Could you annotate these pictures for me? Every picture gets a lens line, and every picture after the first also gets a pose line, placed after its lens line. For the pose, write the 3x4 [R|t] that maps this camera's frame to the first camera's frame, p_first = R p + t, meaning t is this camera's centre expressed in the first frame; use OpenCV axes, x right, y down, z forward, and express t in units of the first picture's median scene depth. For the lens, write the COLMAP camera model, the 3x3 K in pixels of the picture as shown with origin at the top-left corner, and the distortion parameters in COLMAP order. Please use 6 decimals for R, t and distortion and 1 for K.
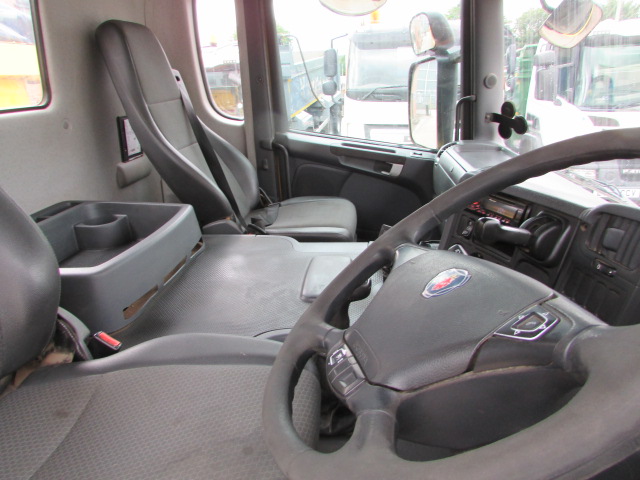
lens RADIAL K [[458.1, 0, 320.0], [0, 458.1, 240.0], [0, 0, 1]] dist [-0.010539, 0.000273]
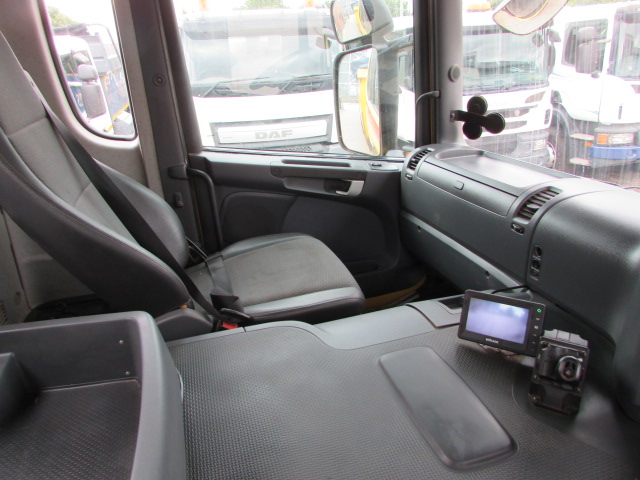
lens RADIAL K [[458.1, 0, 320.0], [0, 458.1, 240.0], [0, 0, 1]] dist [-0.010539, 0.000273]
pose [[0.920257, -0.156183, 0.358794, -0.188301], [0.150325, 0.987641, 0.044359, -0.107297], [-0.361288, 0.013114, 0.932362, 0.279298]]
